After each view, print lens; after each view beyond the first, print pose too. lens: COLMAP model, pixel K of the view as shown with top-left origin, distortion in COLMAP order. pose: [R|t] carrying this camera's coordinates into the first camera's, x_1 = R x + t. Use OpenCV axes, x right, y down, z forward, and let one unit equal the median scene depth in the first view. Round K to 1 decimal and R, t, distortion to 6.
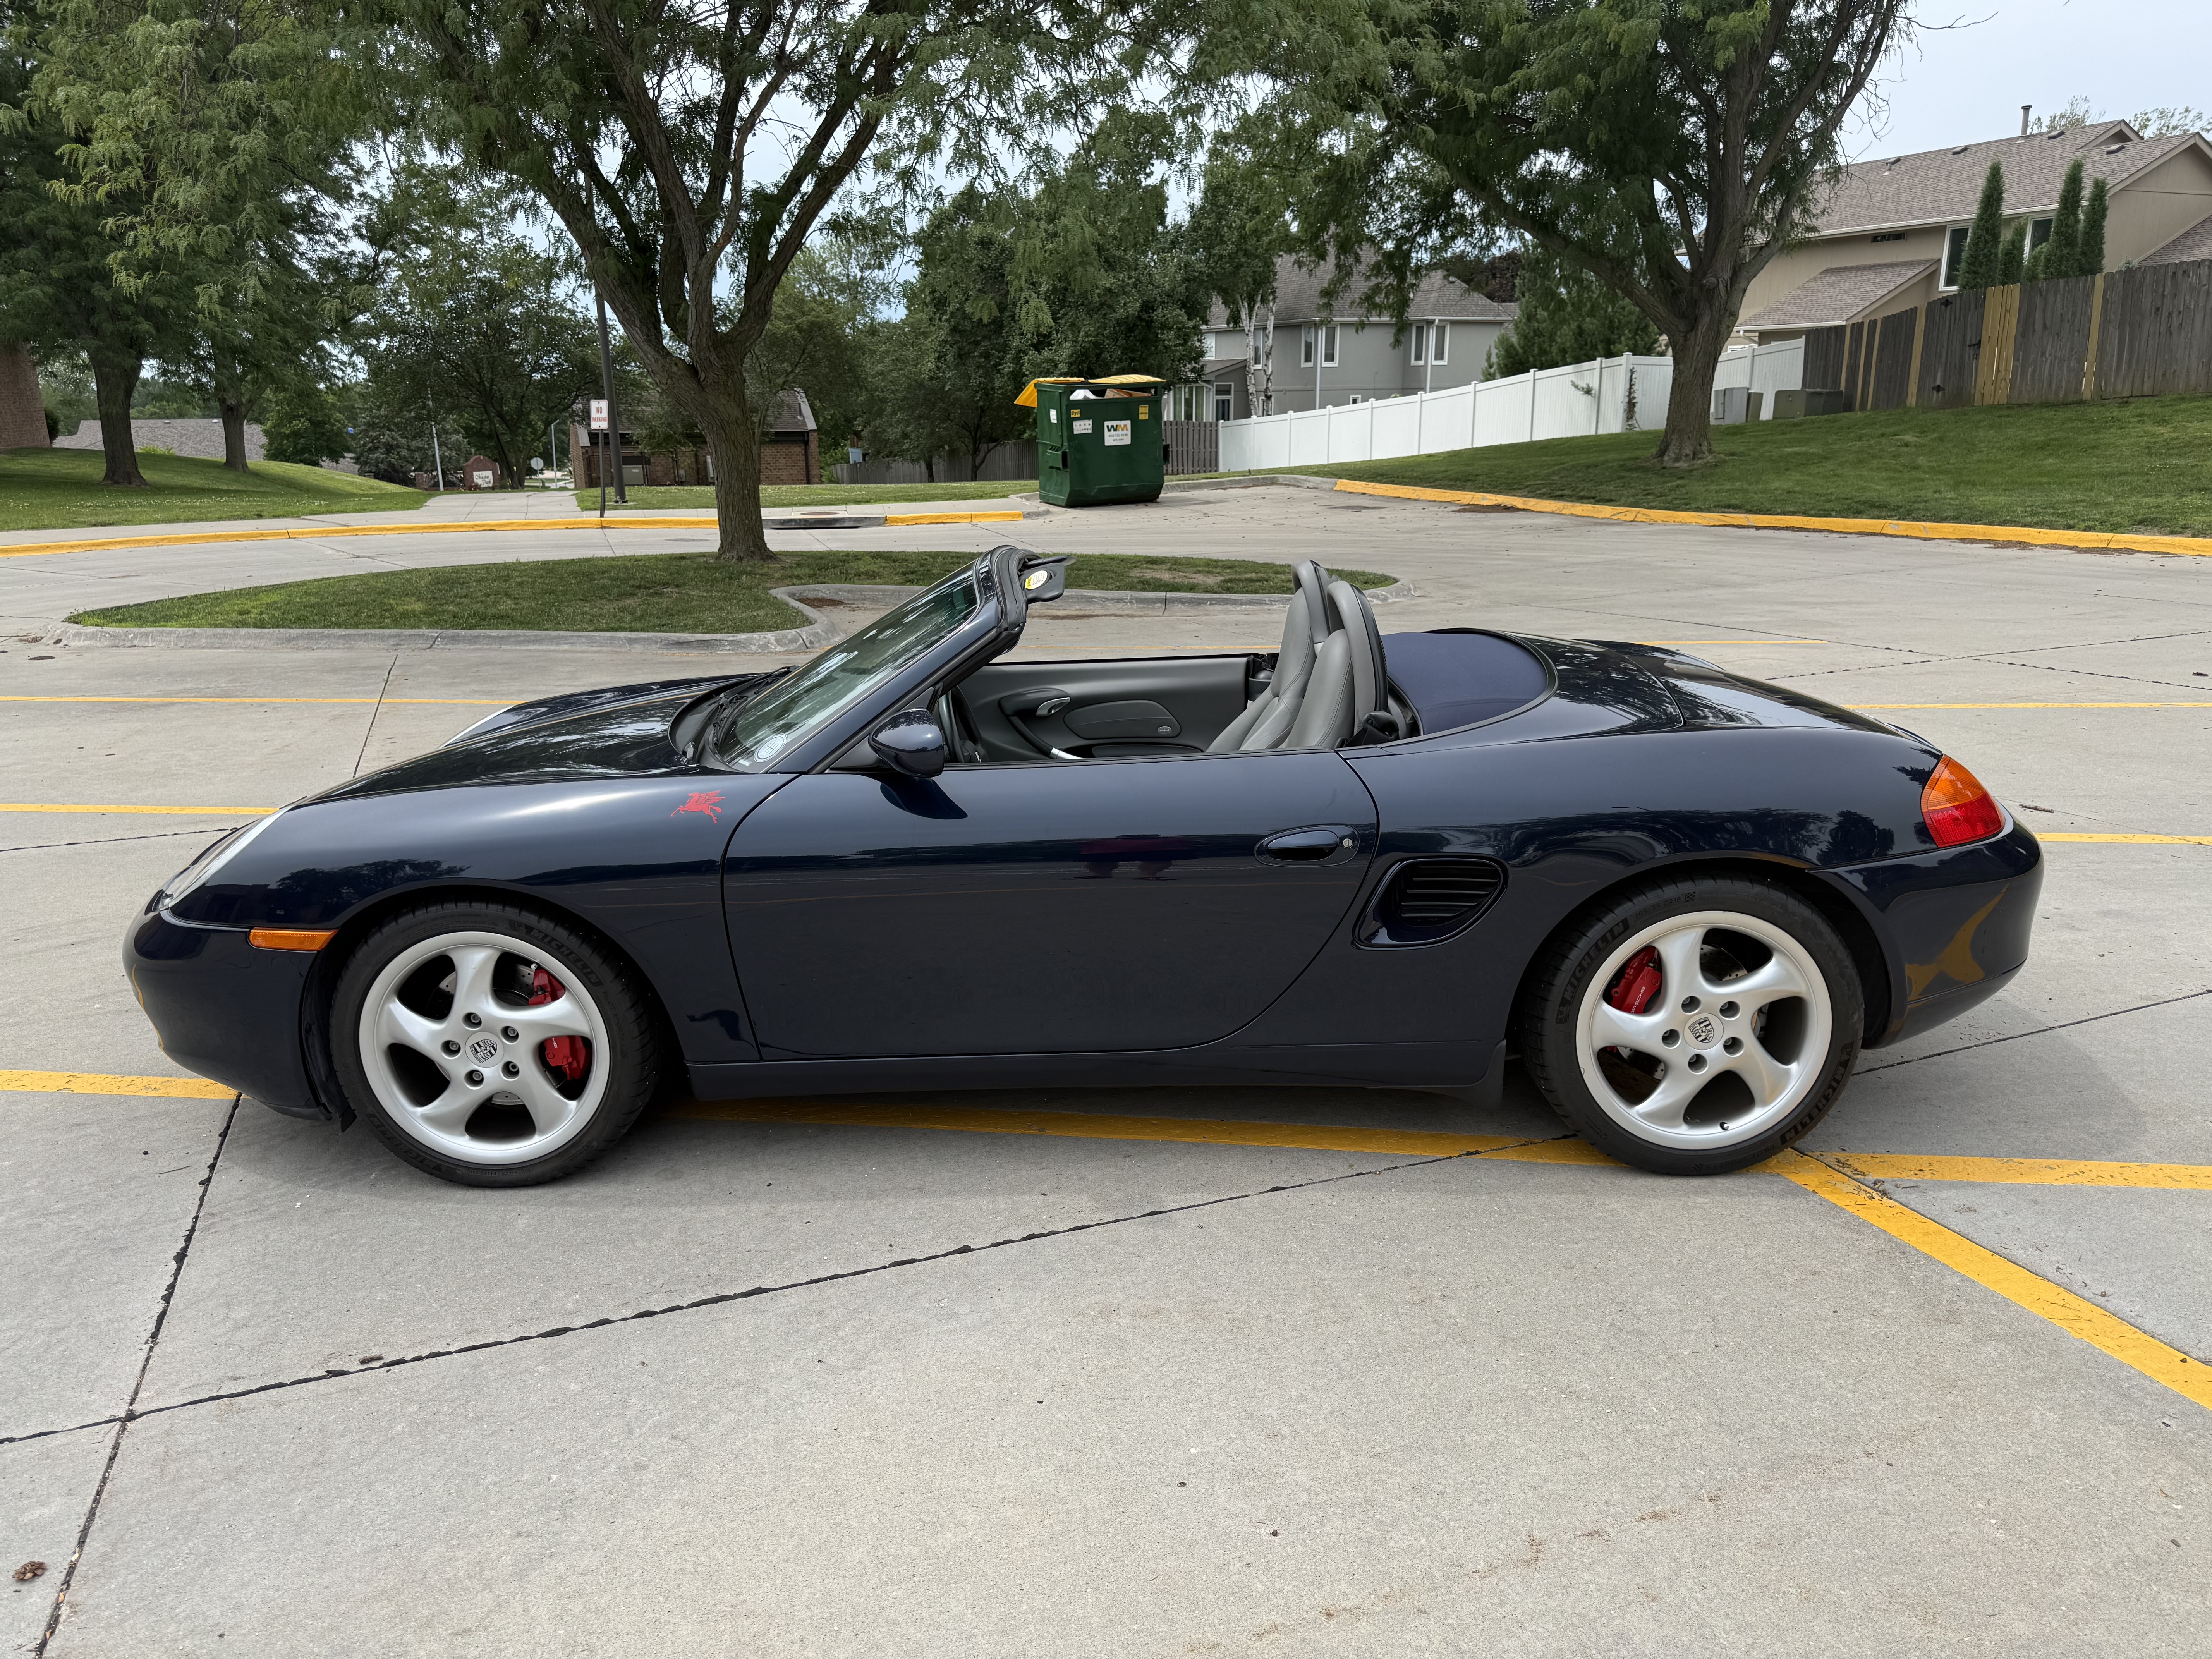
lens RADIAL K [[1538.0, 0, 1102.2], [0, 1538.0, 827.4], [0, 0, 1]] dist [0.023258, -0.031668]
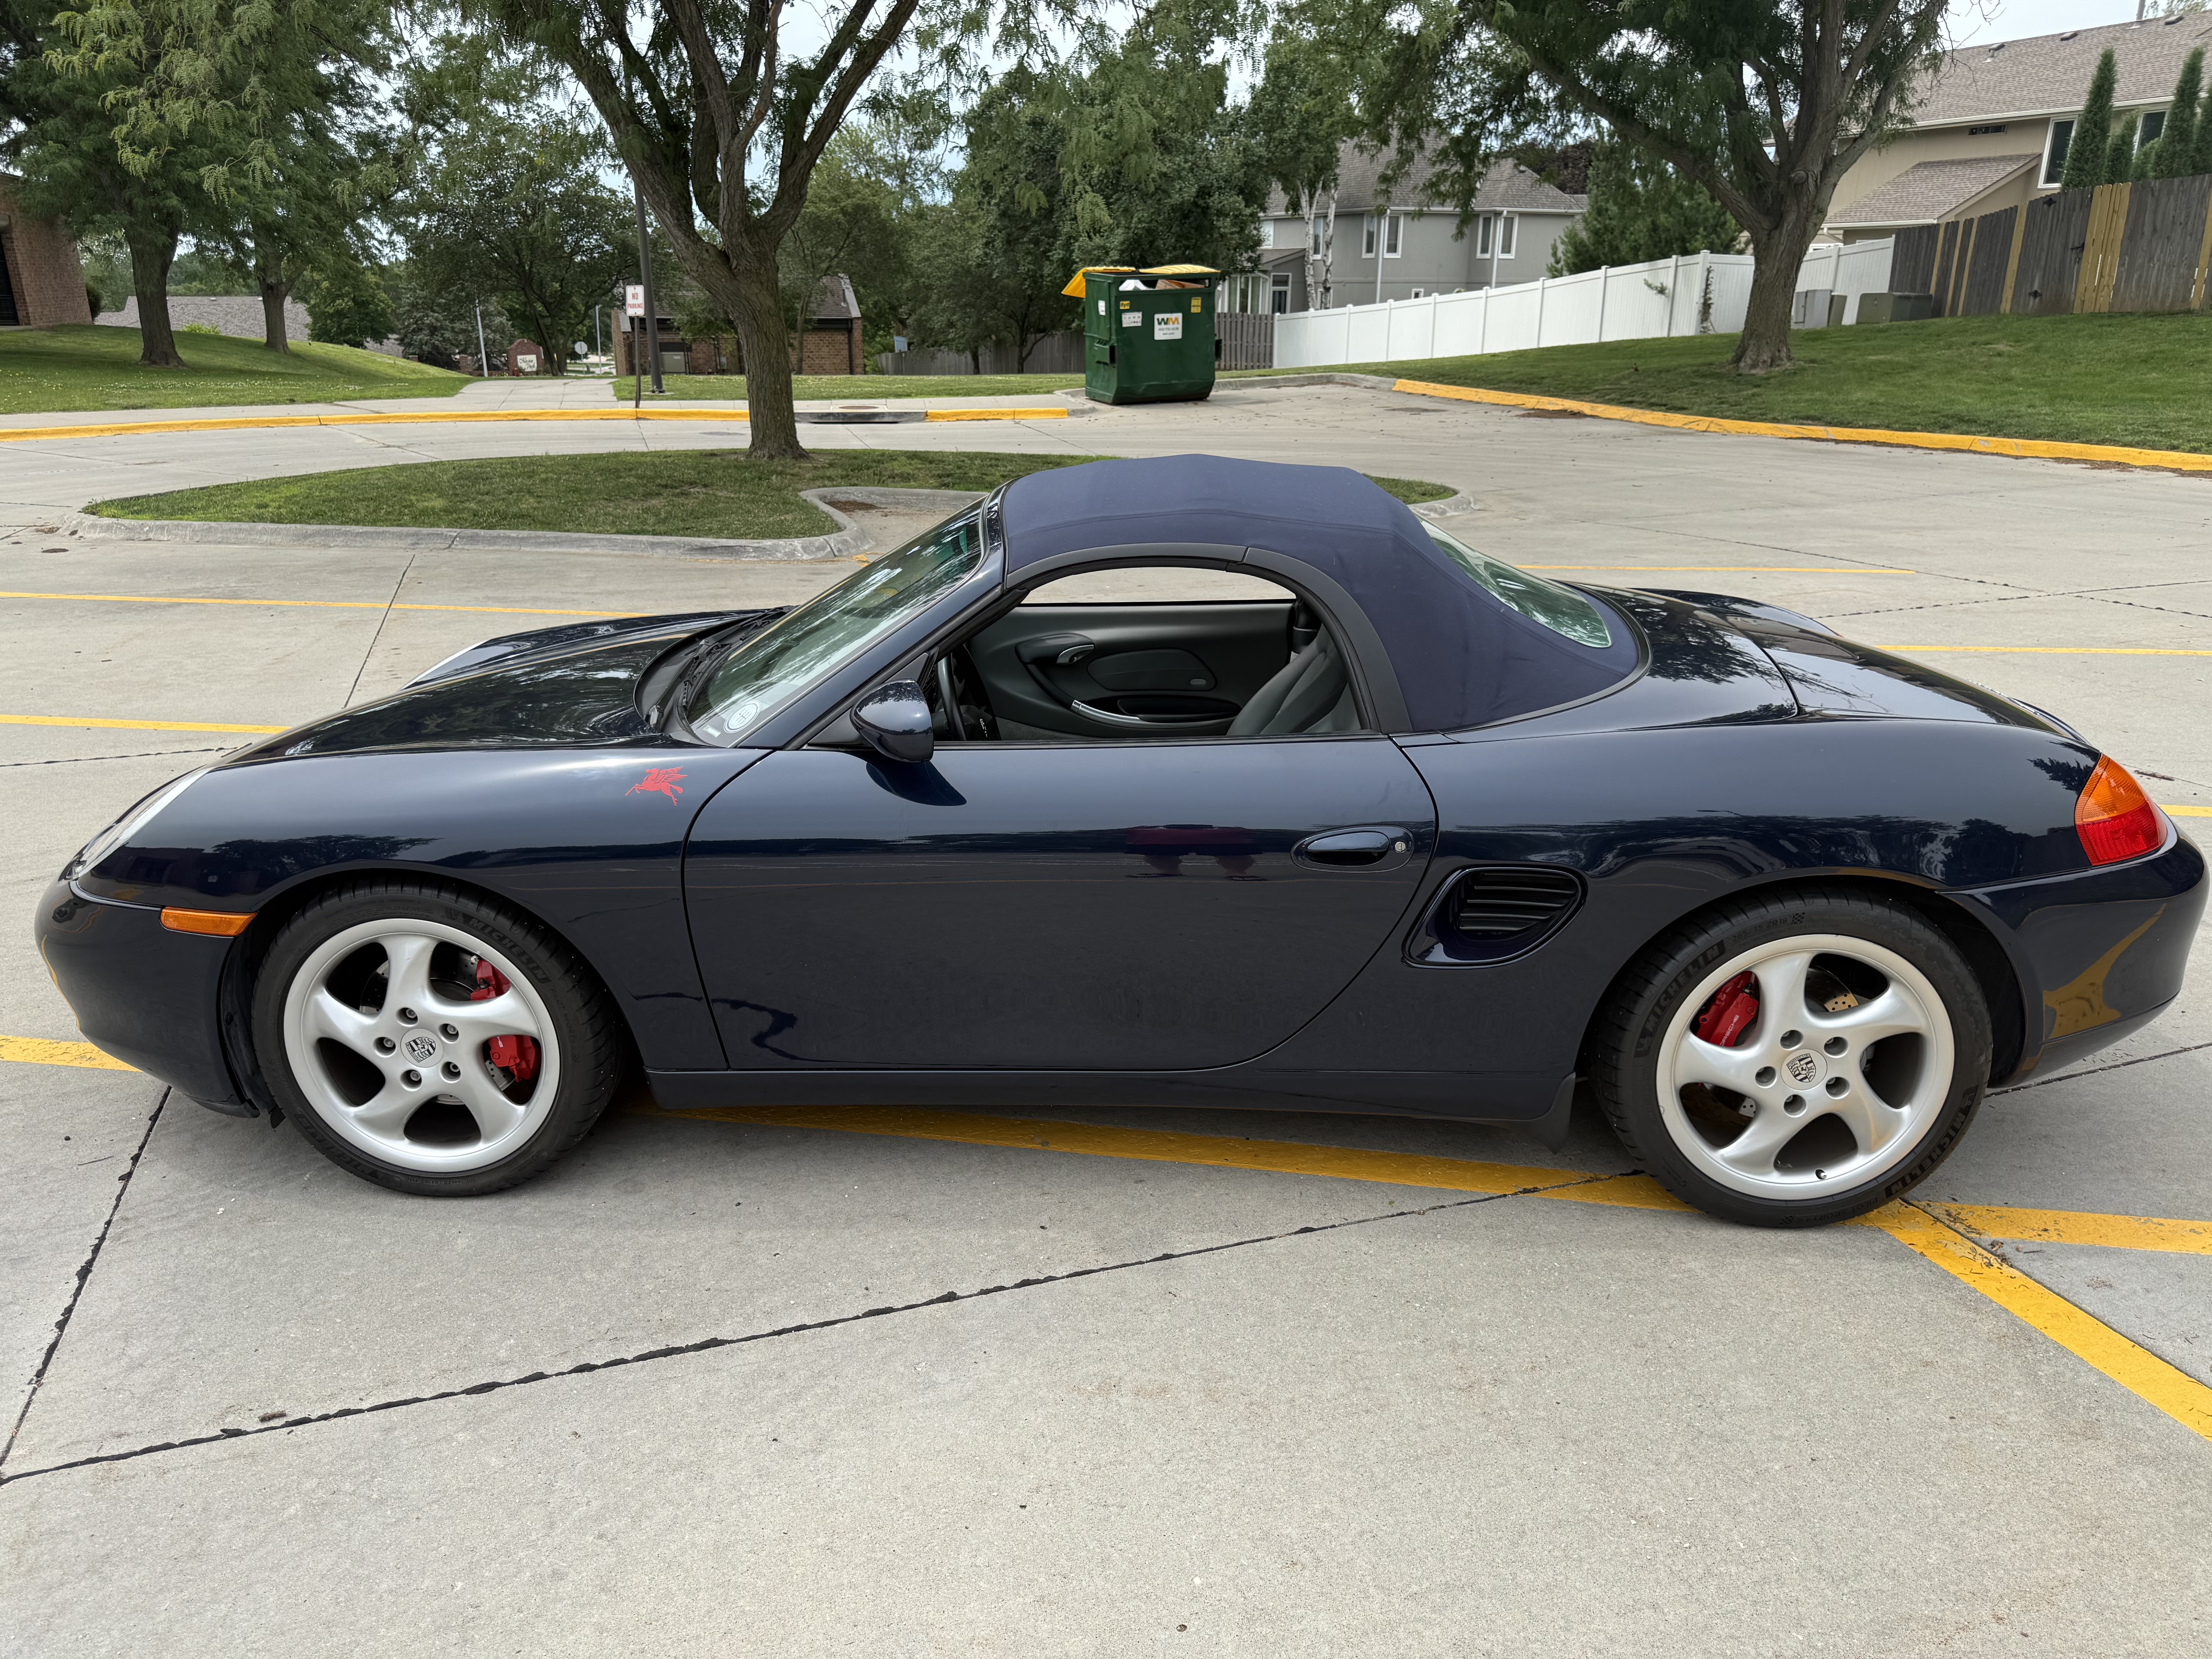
lens RADIAL K [[1538.0, 0, 1101.5], [0, 1538.0, 820.7], [0, 0, 1]] dist [0.023258, -0.031668]
pose [[0.999344, 0.023956, -0.027142, 0.013279], [-0.022238, 0.997832, 0.061944, -0.048117], [0.028567, -0.061300, 0.997711, 0.118621]]
